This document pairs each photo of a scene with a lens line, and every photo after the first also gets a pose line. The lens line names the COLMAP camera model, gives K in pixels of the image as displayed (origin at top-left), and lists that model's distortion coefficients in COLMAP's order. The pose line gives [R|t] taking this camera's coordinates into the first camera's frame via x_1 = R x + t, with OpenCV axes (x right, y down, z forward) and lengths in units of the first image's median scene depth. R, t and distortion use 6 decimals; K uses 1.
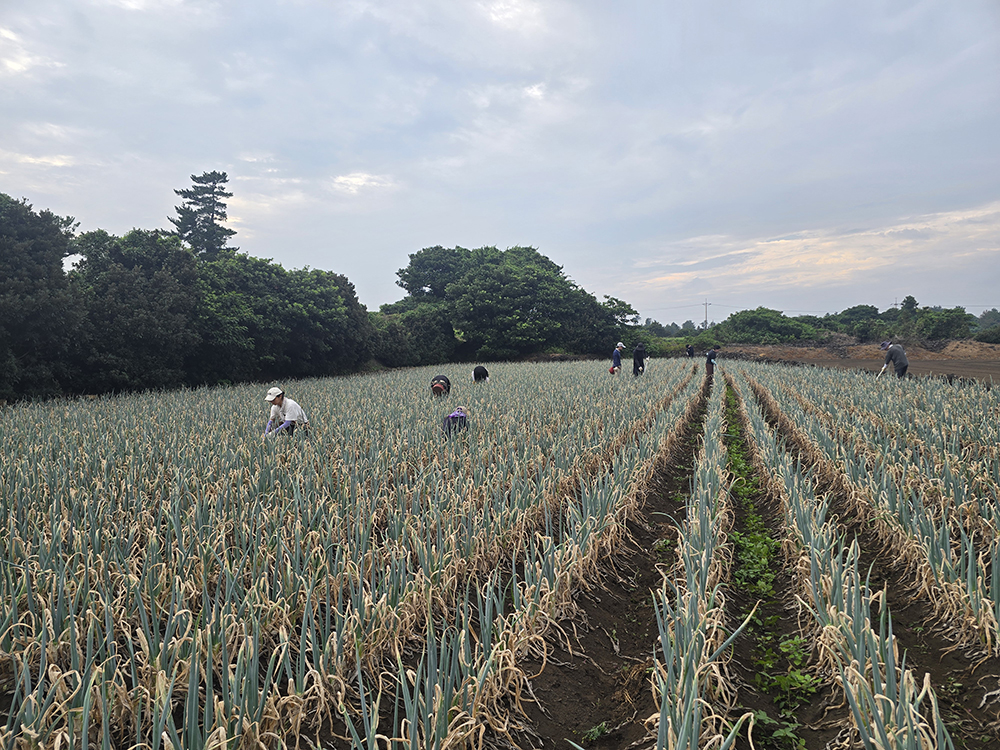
lens RADIAL K [[678.4, 0, 498.5], [0, 678.4, 378.2], [0, 0, 1]] dist [0.058136, -0.001001]
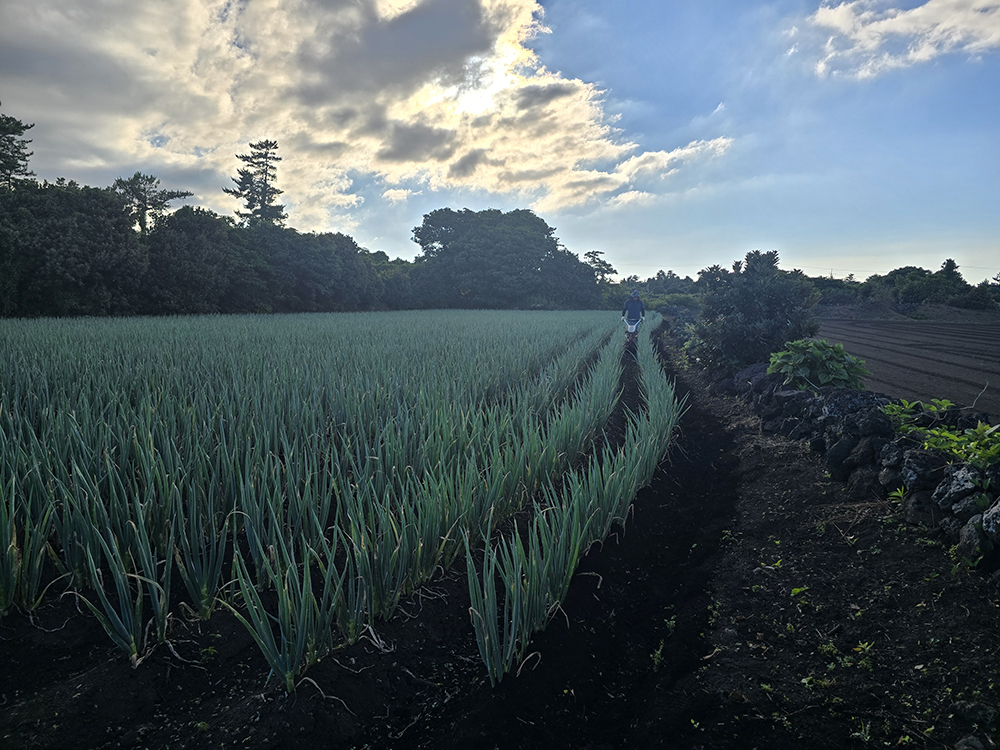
lens RADIAL K [[678.4, 0, 501.3], [0, 678.4, 371.1], [0, 0, 1]] dist [0.058136, -0.001001]
pose [[0.994154, 0.046690, -0.097355, 0.129866], [-0.040277, 0.996951, 0.066831, 0.004189], [0.100178, -0.062519, 0.993003, -0.174571]]
